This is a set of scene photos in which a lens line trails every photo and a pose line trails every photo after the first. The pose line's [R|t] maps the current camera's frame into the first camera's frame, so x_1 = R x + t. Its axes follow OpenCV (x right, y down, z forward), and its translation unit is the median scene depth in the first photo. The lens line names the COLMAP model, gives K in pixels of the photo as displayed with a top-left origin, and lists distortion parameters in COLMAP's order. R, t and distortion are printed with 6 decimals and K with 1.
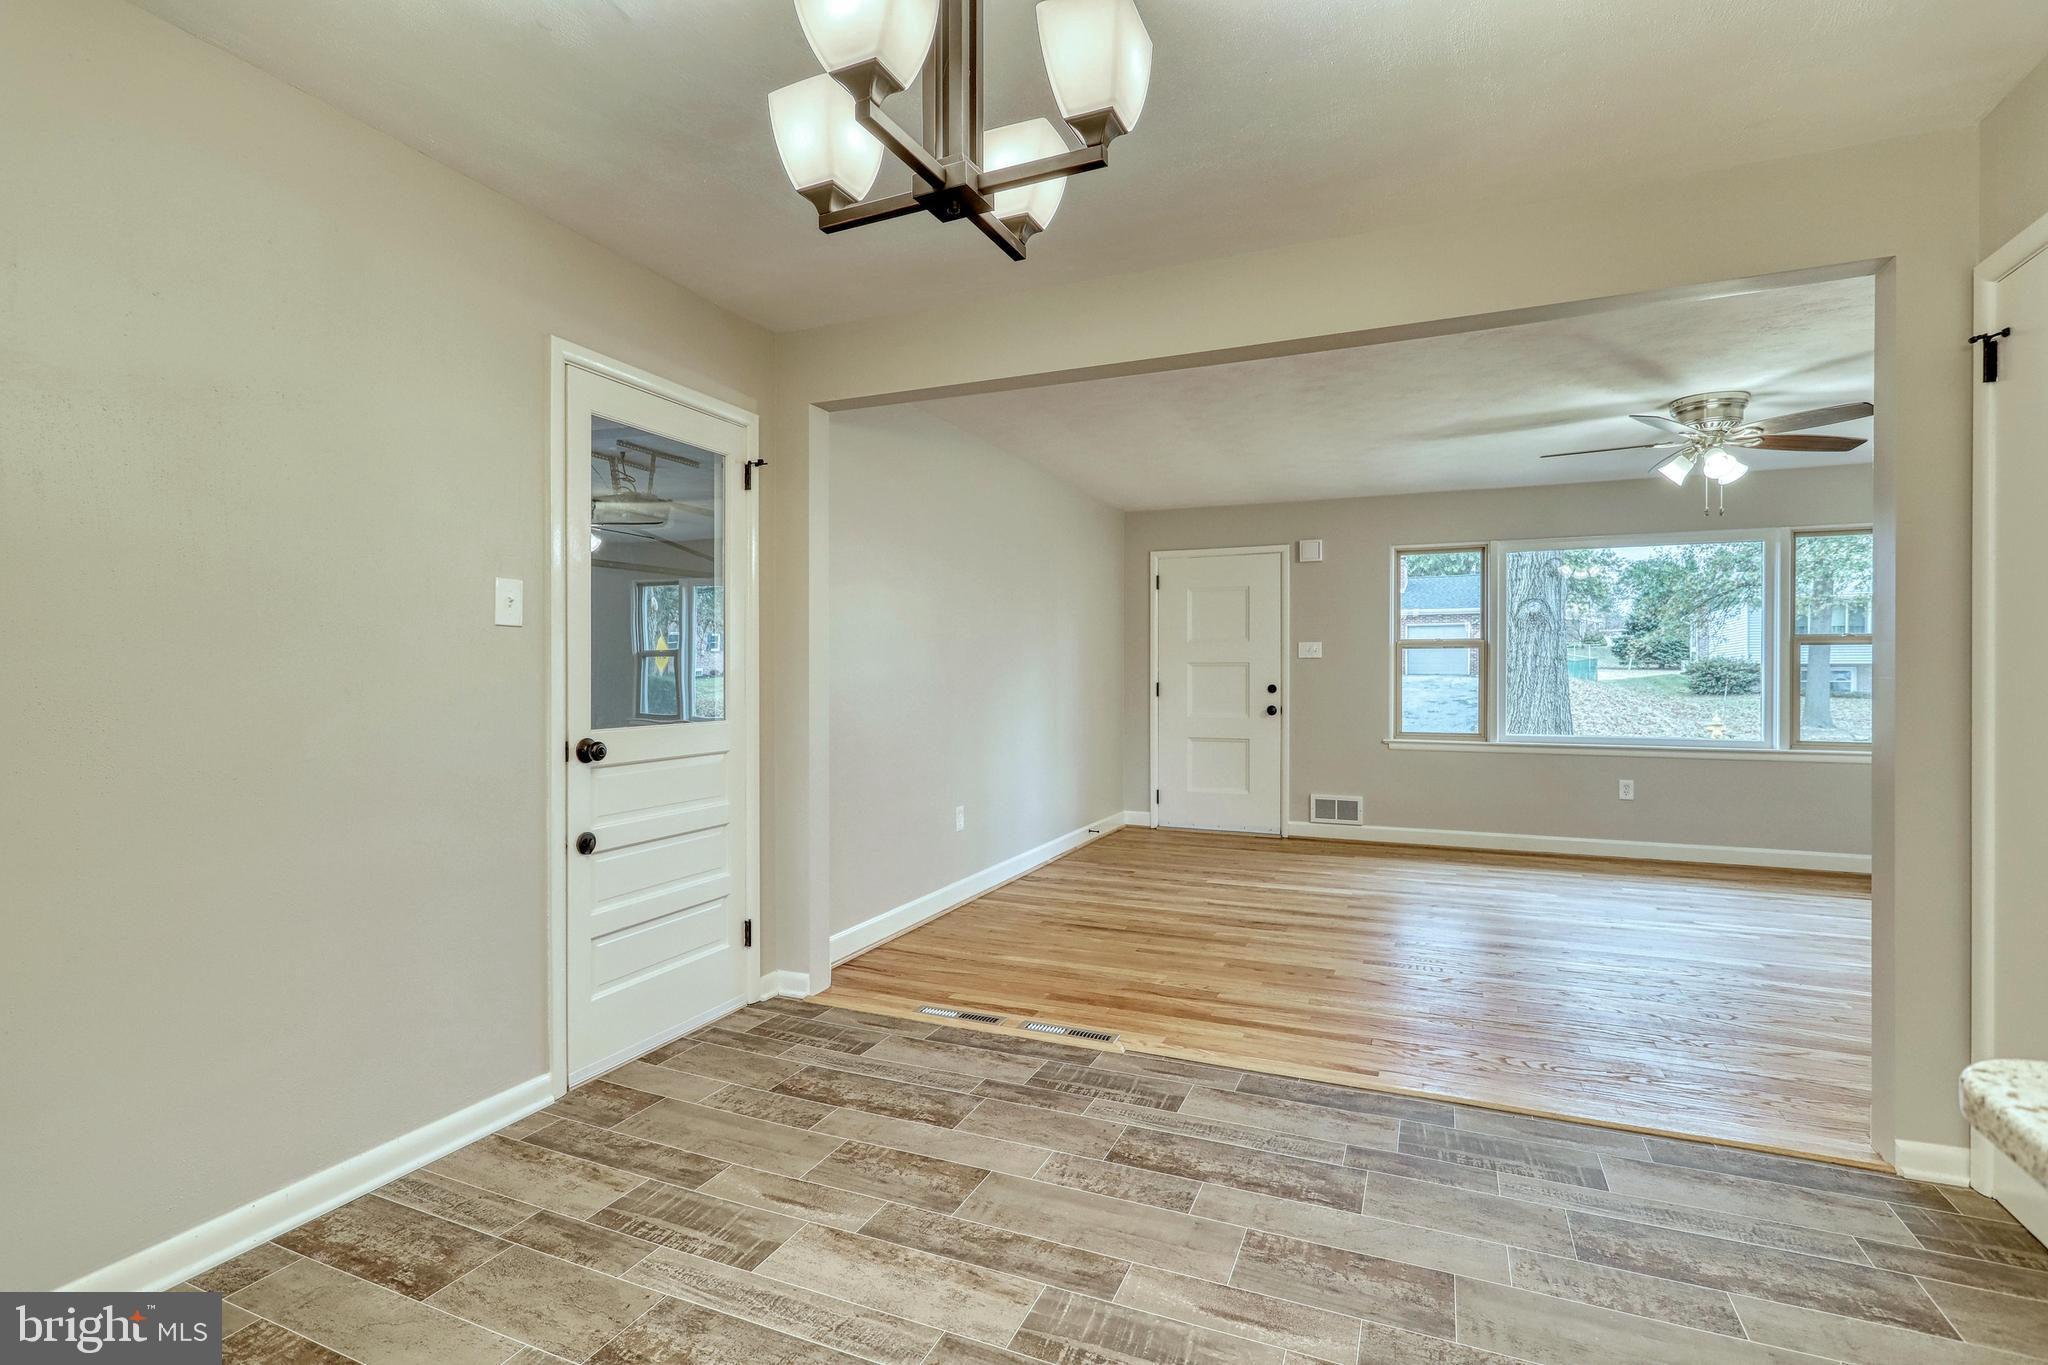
lens RADIAL K [[948.2, 0, 1024.0], [0, 948.2, 682.5], [0, 0, 1]] dist [0.001106, 0.000349]
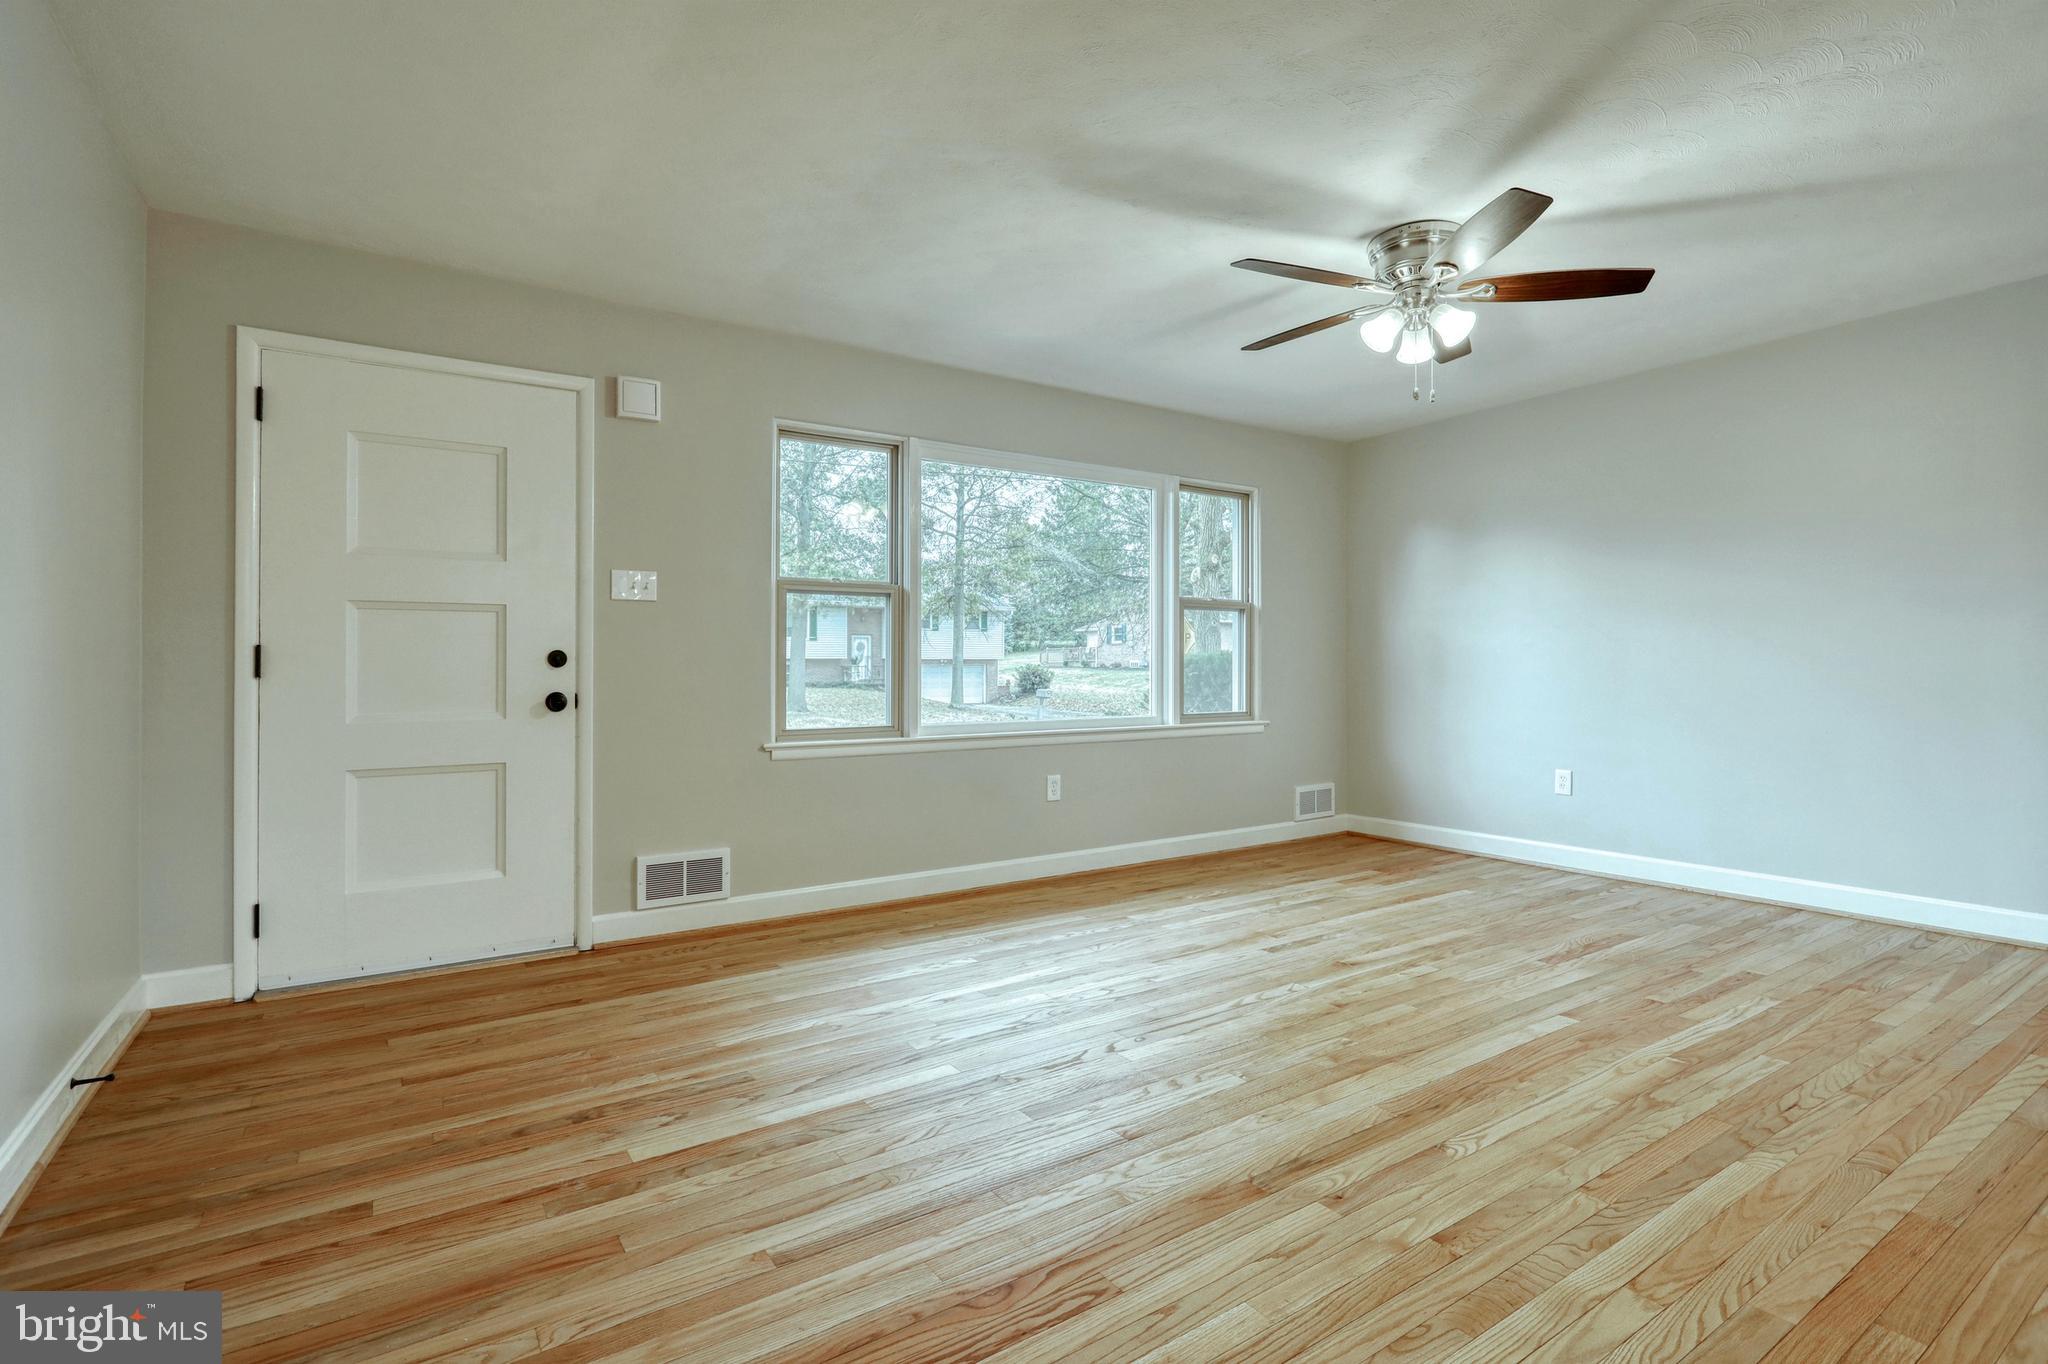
lens RADIAL K [[960.4, 0, 1009.1], [0, 960.4, 660.8], [0, 0, 1]] dist [0.003444, 0.000389]
pose [[0.545363, 0.005787, 0.838180, -0.070191], [0.011784, 0.999824, -0.014570, 0.036645], [-0.838117, 0.017823, 0.545199, 1.065809]]
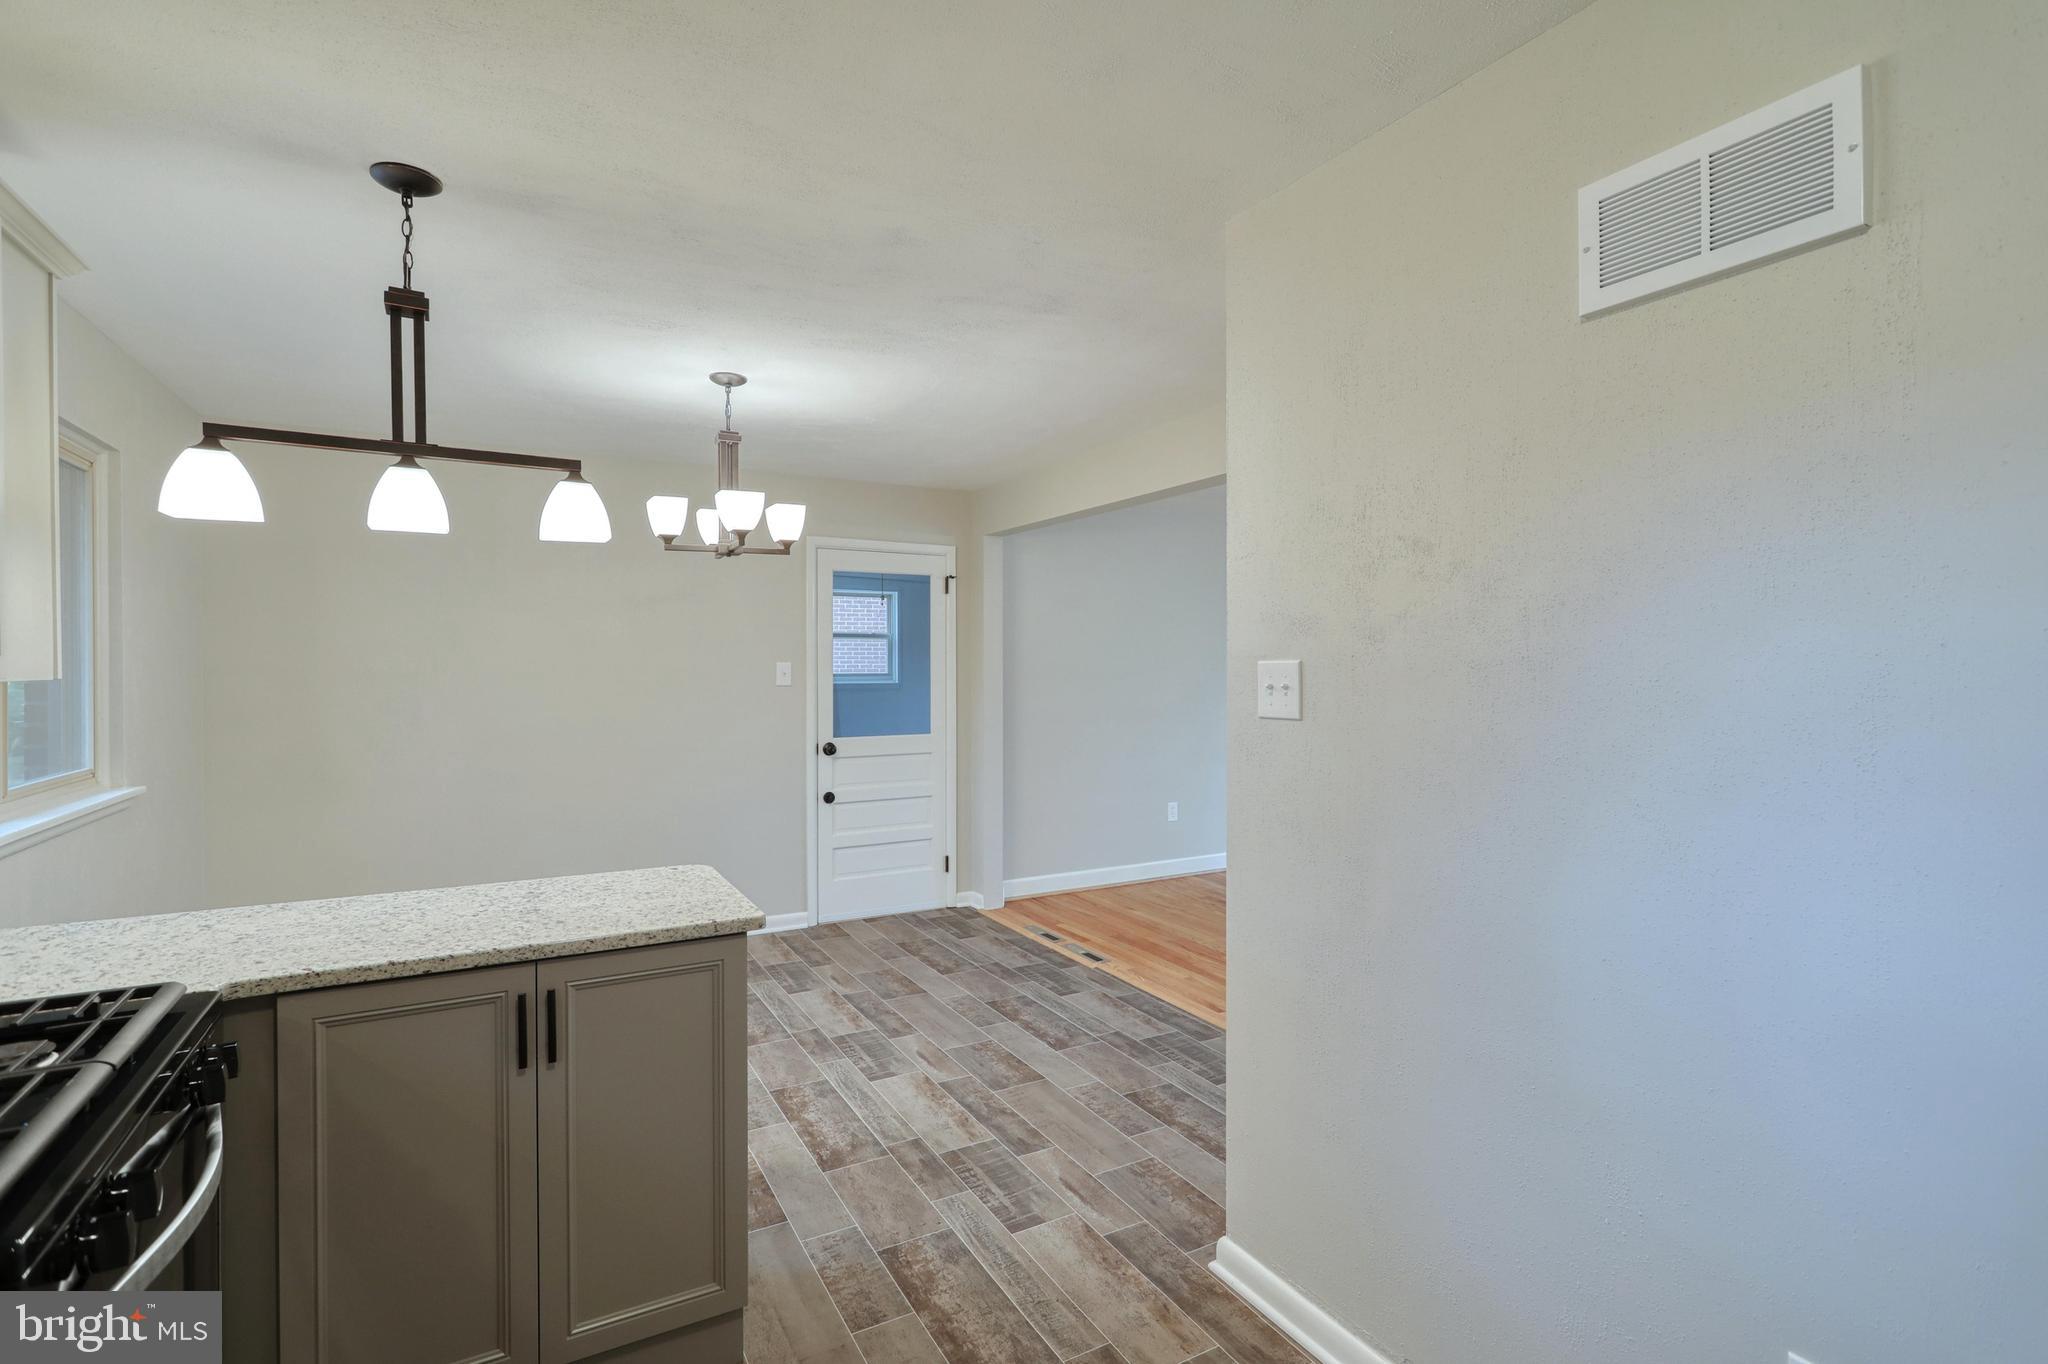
lens RADIAL K [[948.2, 0, 1024.0], [0, 948.2, 682.0], [0, 0, 1]] dist [0.001106, 0.000349]
pose [[0.793888, 0.005526, -0.608039, 0.804749], [-0.001599, 0.999974, 0.007000, -0.061056], [0.608062, -0.004585, 0.793876, -0.216953]]
